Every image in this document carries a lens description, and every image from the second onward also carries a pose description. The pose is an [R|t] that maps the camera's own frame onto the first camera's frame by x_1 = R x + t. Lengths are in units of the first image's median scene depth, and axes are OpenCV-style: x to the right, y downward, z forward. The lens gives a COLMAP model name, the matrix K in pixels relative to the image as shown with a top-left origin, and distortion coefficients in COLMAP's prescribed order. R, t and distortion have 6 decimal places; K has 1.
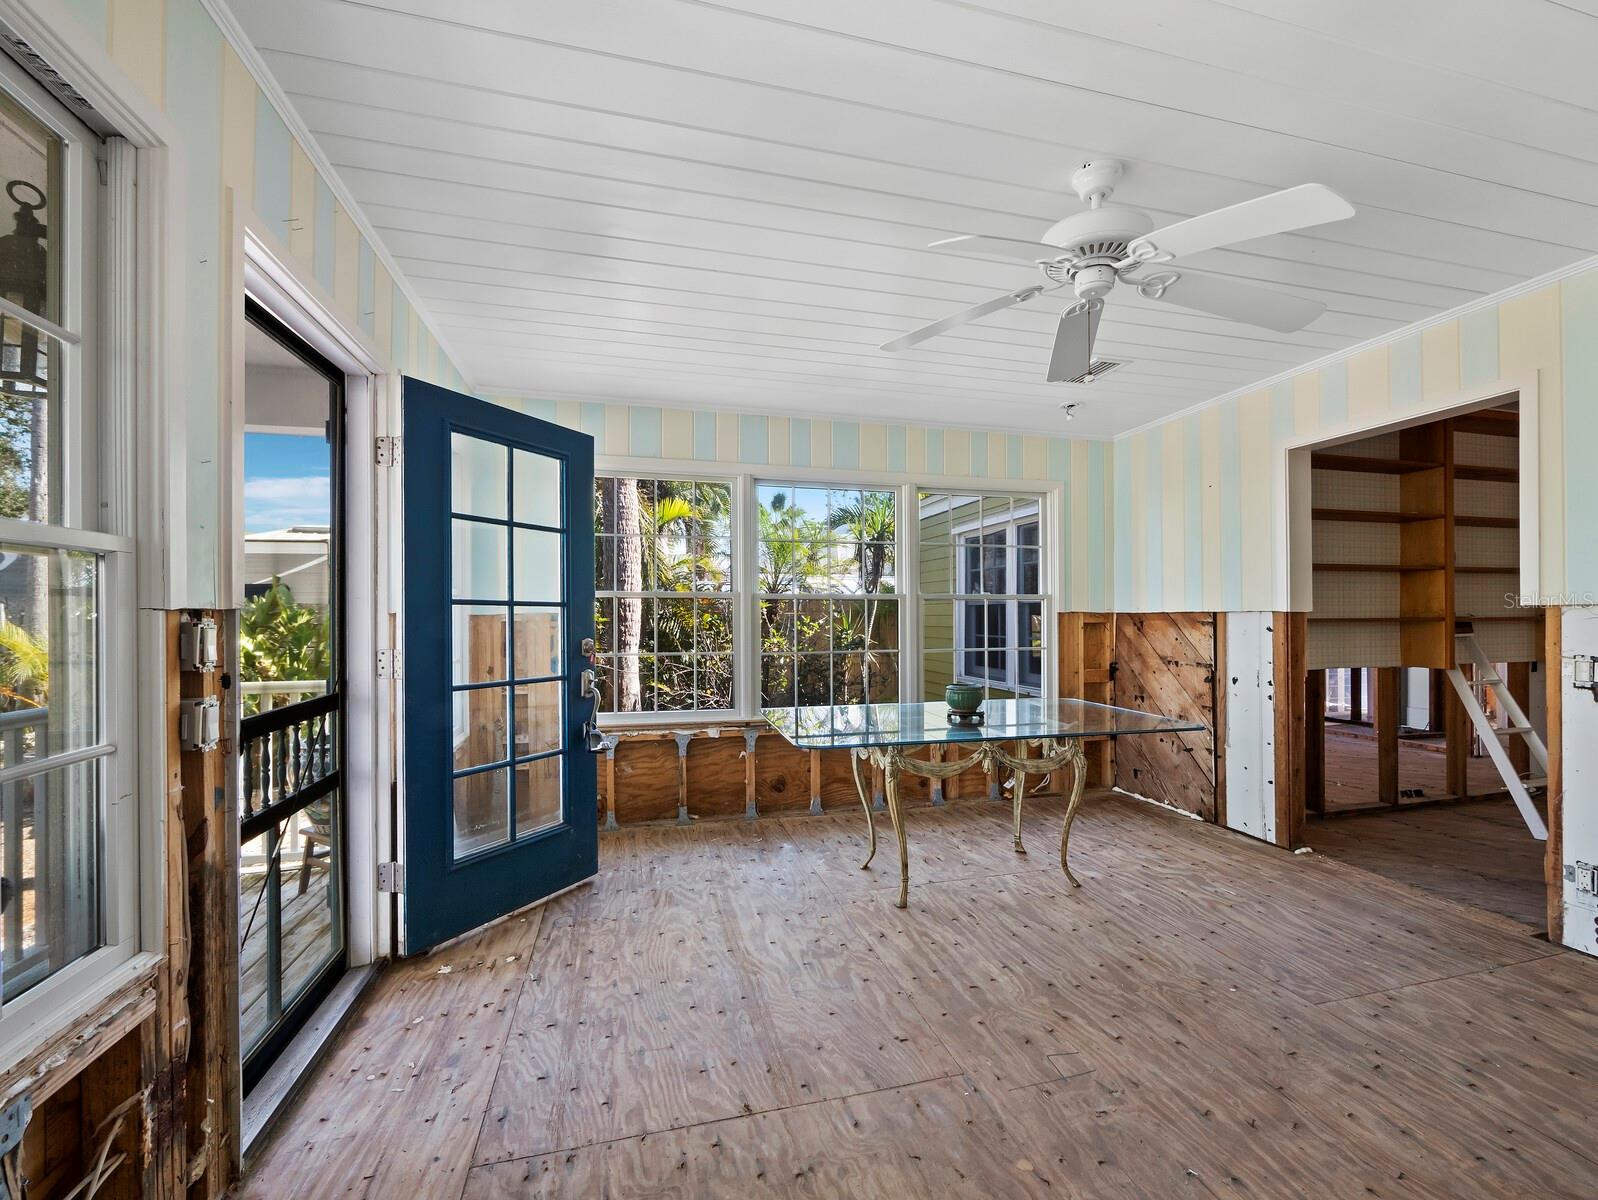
lens RADIAL K [[674.9, 0, 813.2], [0, 674.9, 615.2], [0, 0, 1]] dist [-0.002053, 0.001253]
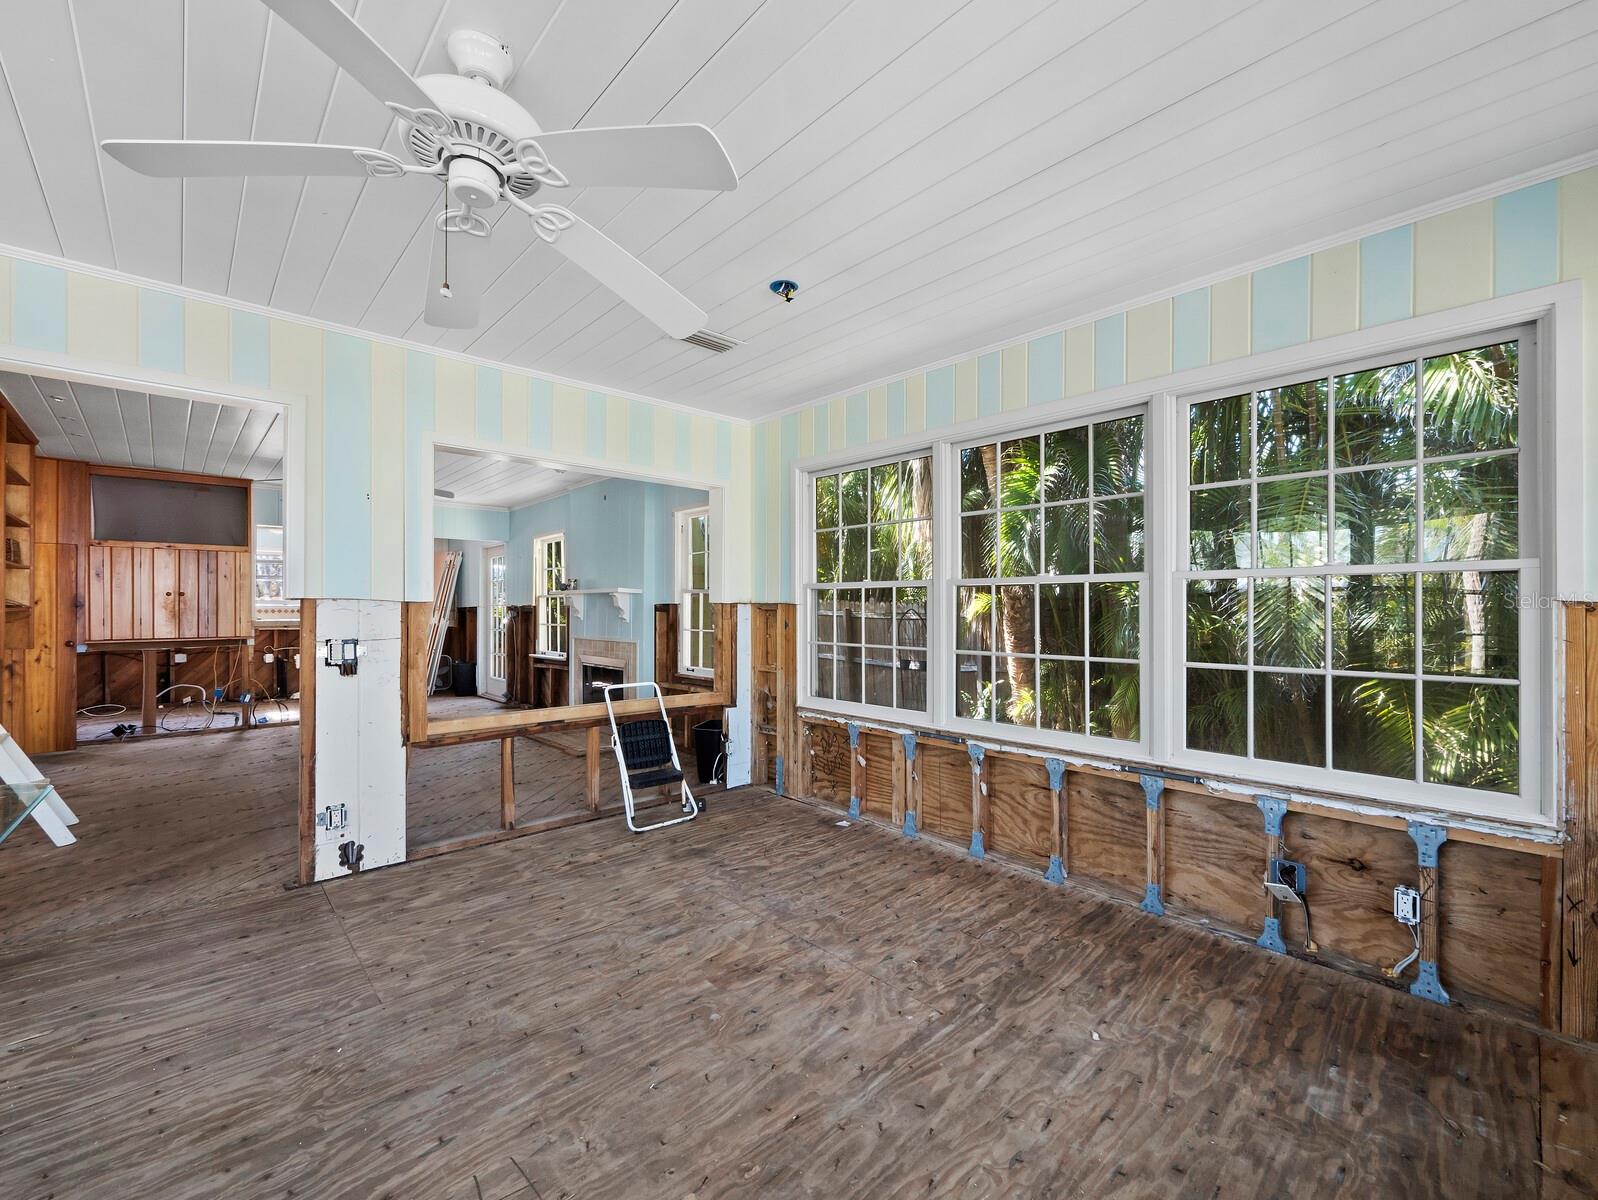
lens RADIAL K [[674.9, 0, 802.8], [0, 674.9, 608.2], [0, 0, 1]] dist [-0.002053, 0.001253]
pose [[-0.465405, 0.002708, 0.885094, -0.316856], [-0.001912, 0.999990, -0.004065, 0.005067], [-0.885096, -0.003585, -0.465395, 0.711378]]
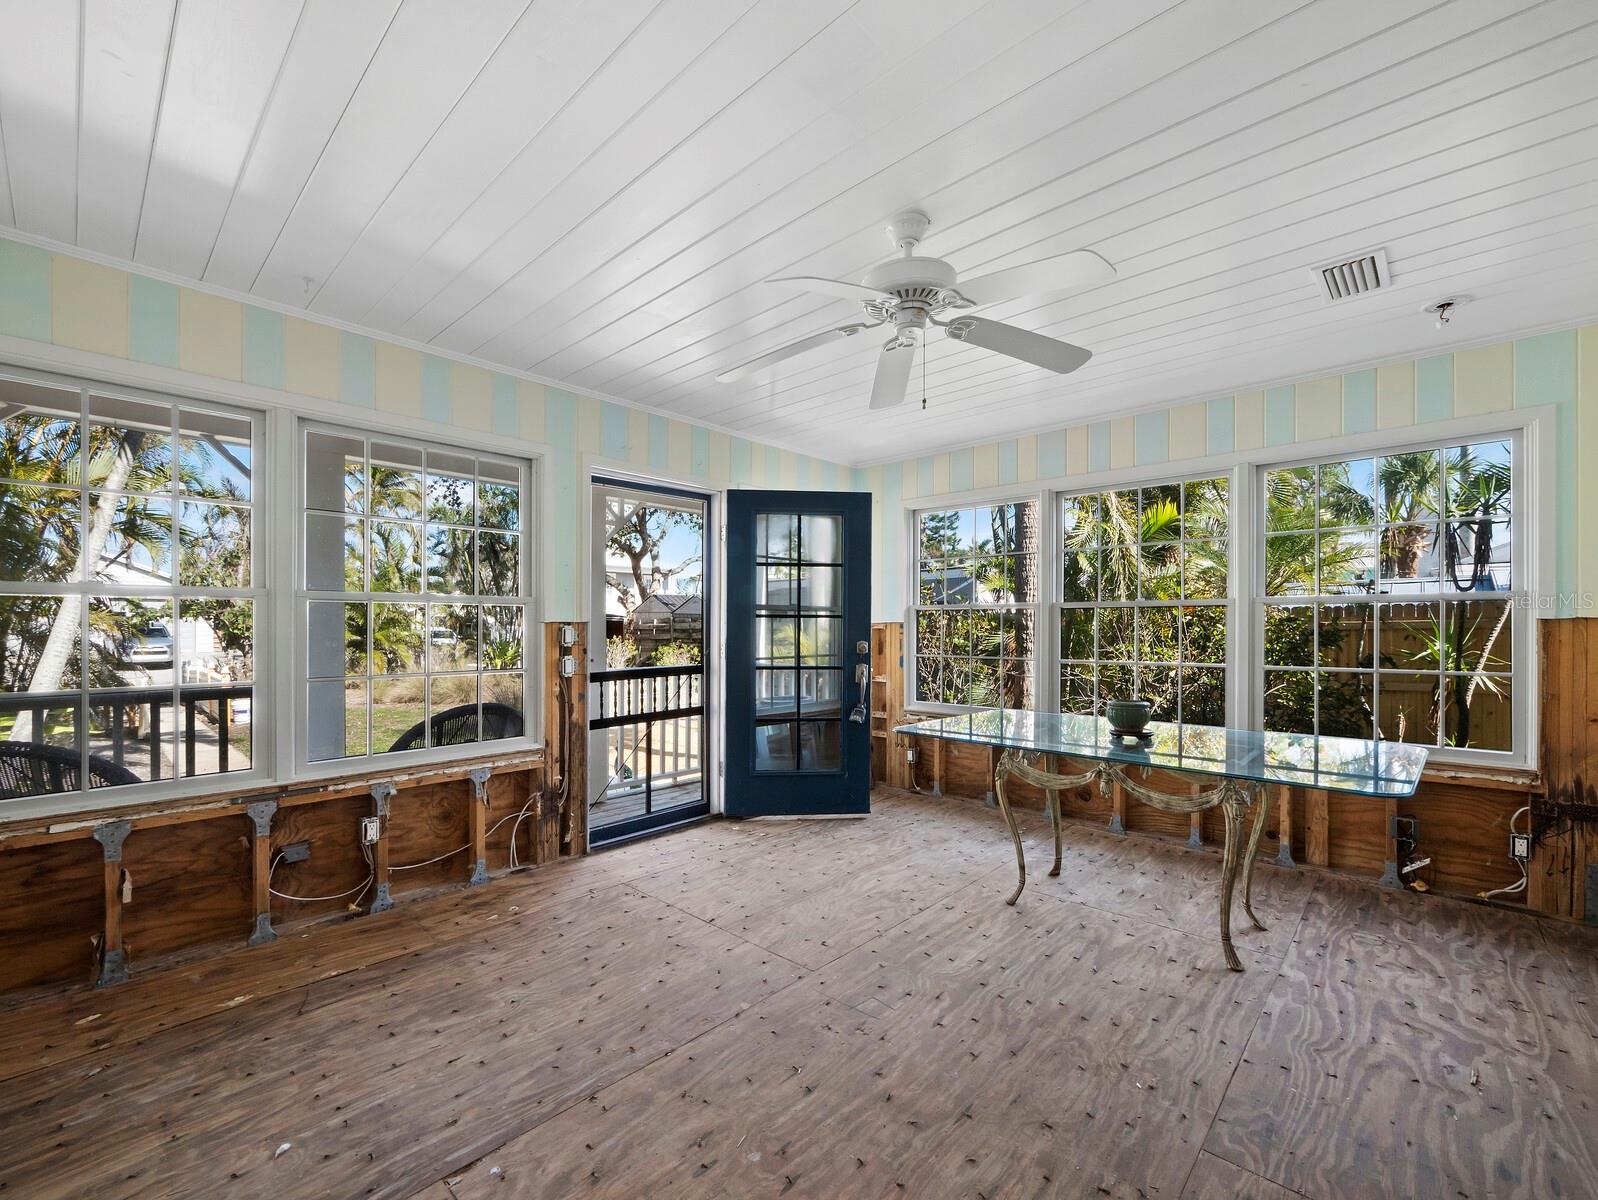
lens RADIAL K [[674.9, 0, 812.6], [0, 674.9, 627.1], [0, 0, 1]] dist [-0.002053, 0.001253]
pose [[0.541992, 0.000164, -0.840384, 0.878645], [0.002669, 0.999995, 0.001916, 0.002834], [0.840379, -0.003281, 0.541989, 0.189042]]
